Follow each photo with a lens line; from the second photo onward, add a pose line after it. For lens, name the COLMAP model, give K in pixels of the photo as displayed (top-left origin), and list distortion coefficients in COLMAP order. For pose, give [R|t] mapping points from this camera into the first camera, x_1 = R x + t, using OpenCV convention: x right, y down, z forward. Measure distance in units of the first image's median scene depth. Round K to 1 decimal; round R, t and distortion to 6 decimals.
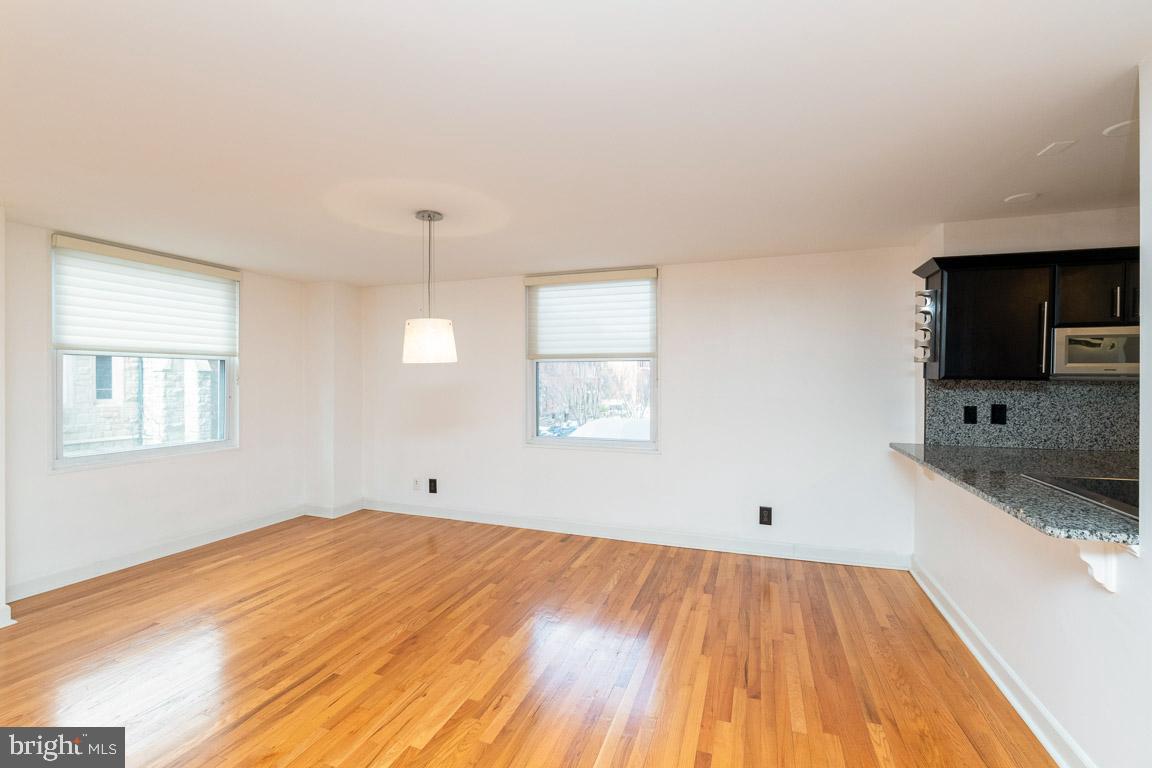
lens RADIAL K [[497.3, 0, 579.2], [0, 497.3, 380.9], [0, 0, 1]] dist [-0.000297, -0.000121]
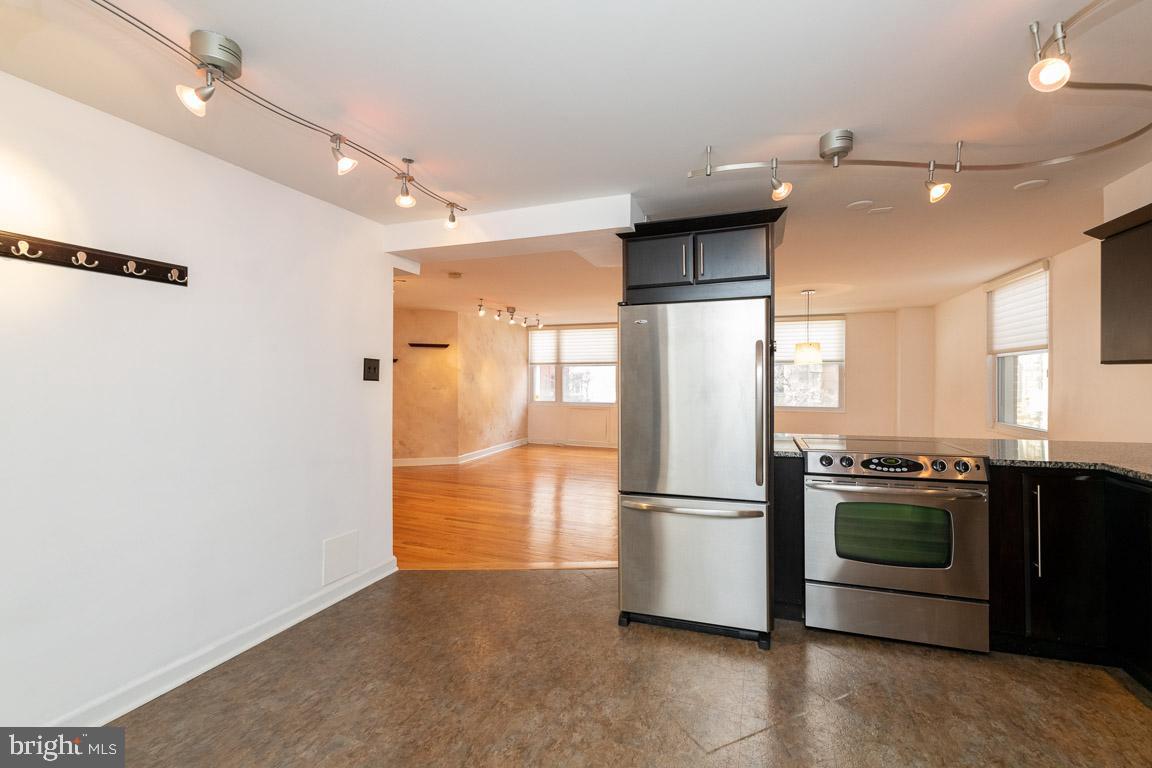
lens RADIAL K [[495.6, 0, 580.4], [0, 495.6, 382.6], [0, 0, 1]] dist [-0.000261, -0.000299]
pose [[-0.006593, 0.008074, -0.999946, 1.536491], [-0.006135, 0.999948, 0.008114, 0.025484], [0.999959, 0.006188, -0.006543, 0.073316]]
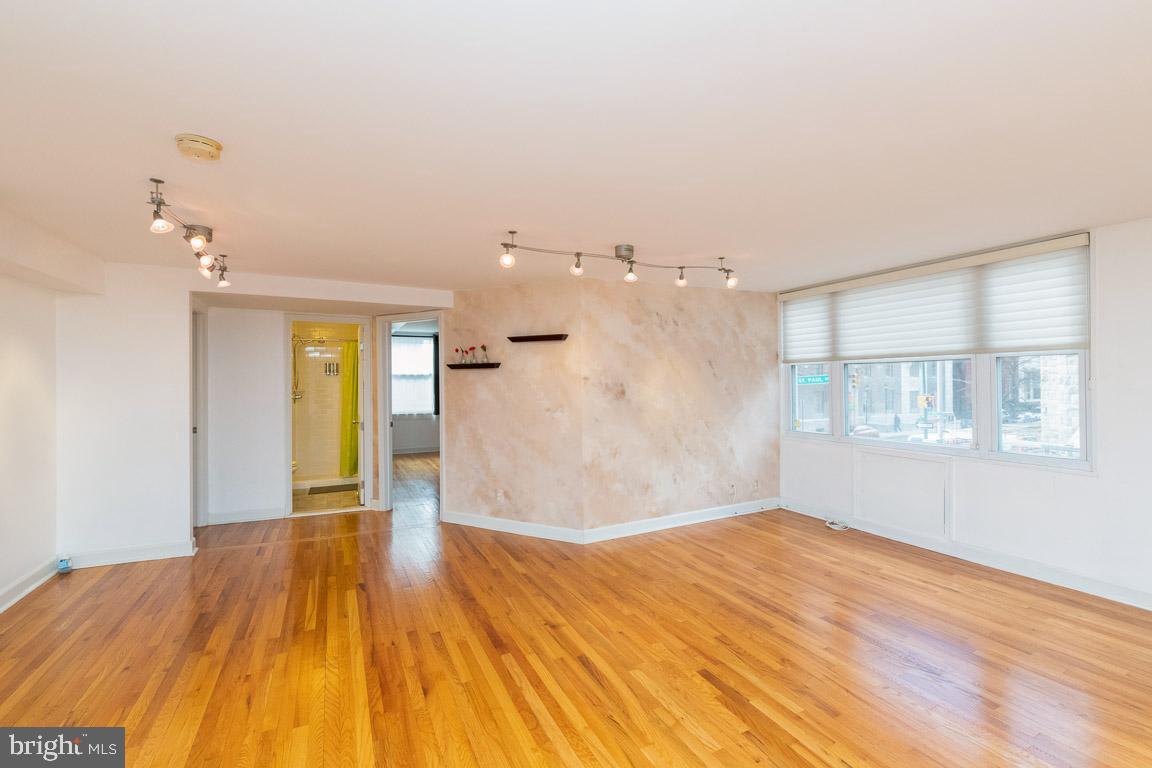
lens RADIAL K [[502.1, 0, 580.5], [0, 502.1, 380.2], [0, 0, 1]] dist [0.000523, 0.000112]
pose [[-0.689487, 0.003890, -0.724287, 0.161576], [0.006693, 0.999977, -0.001000, -0.005435], [0.724267, -0.005537, -0.689498, 0.412955]]
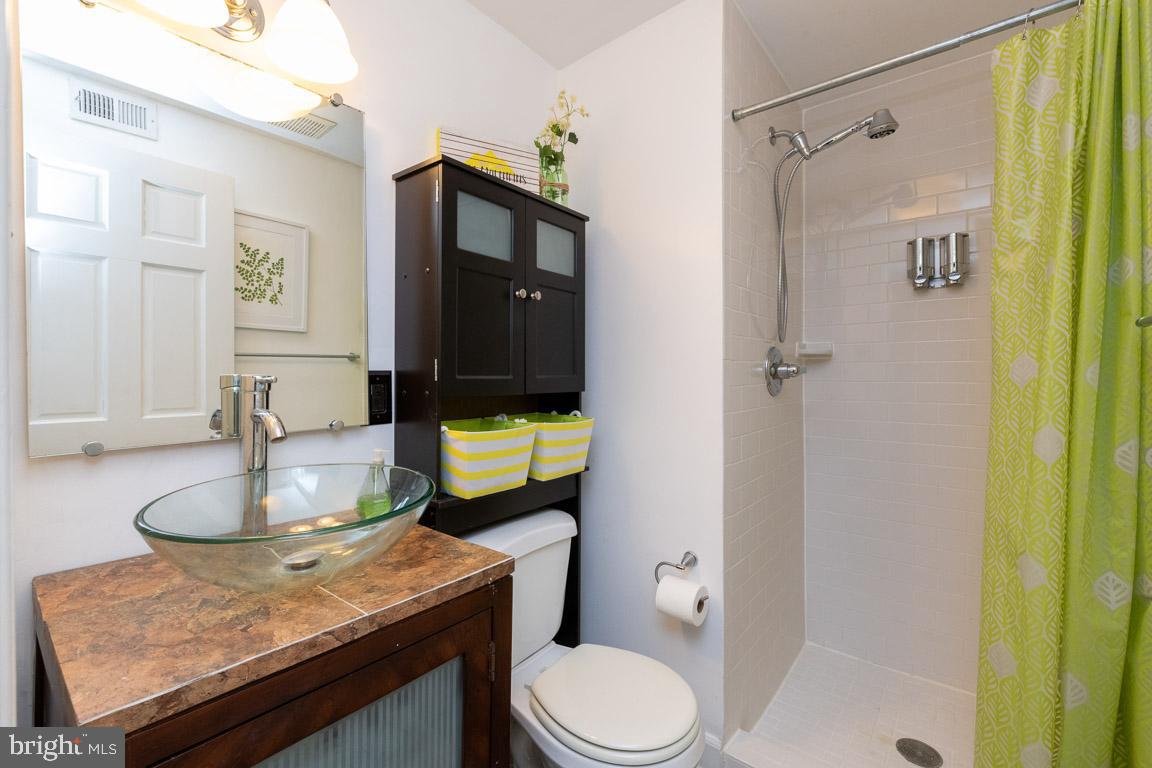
lens RADIAL K [[497.3, 0, 579.2], [0, 497.3, 380.9], [0, 0, 1]] dist [-0.000297, -0.000121]
pose [[-0.952684, 0.002335, 0.303954, -0.523554], [0.001712, 0.999996, -0.002317, 0.068218], [-0.303958, -0.001687, -0.952684, -1.394098]]
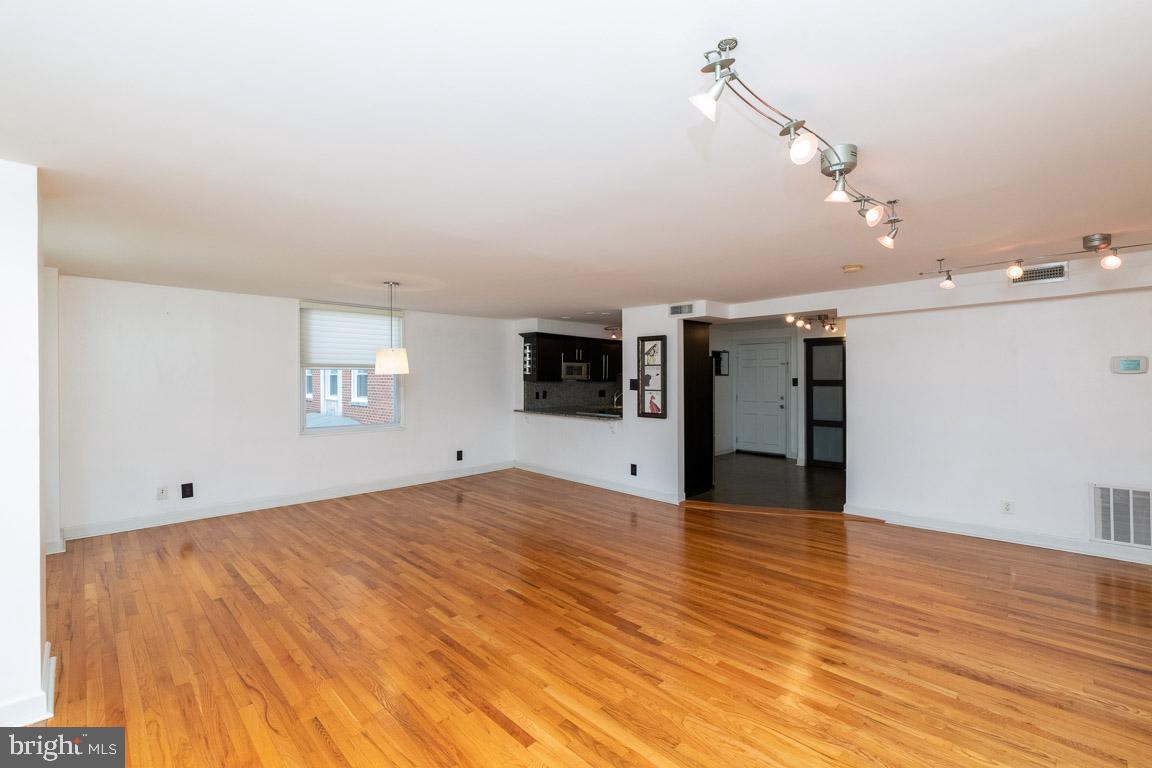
lens RADIAL K [[495.6, 0, 580.4], [0, 495.6, 382.6], [0, 0, 1]] dist [-0.000261, -0.000299]
pose [[0.420566, -0.011744, 0.907186, -1.346158], [0.005698, 0.999931, 0.010303, -0.019194], [-0.907244, 0.000836, 0.420604, -0.219831]]
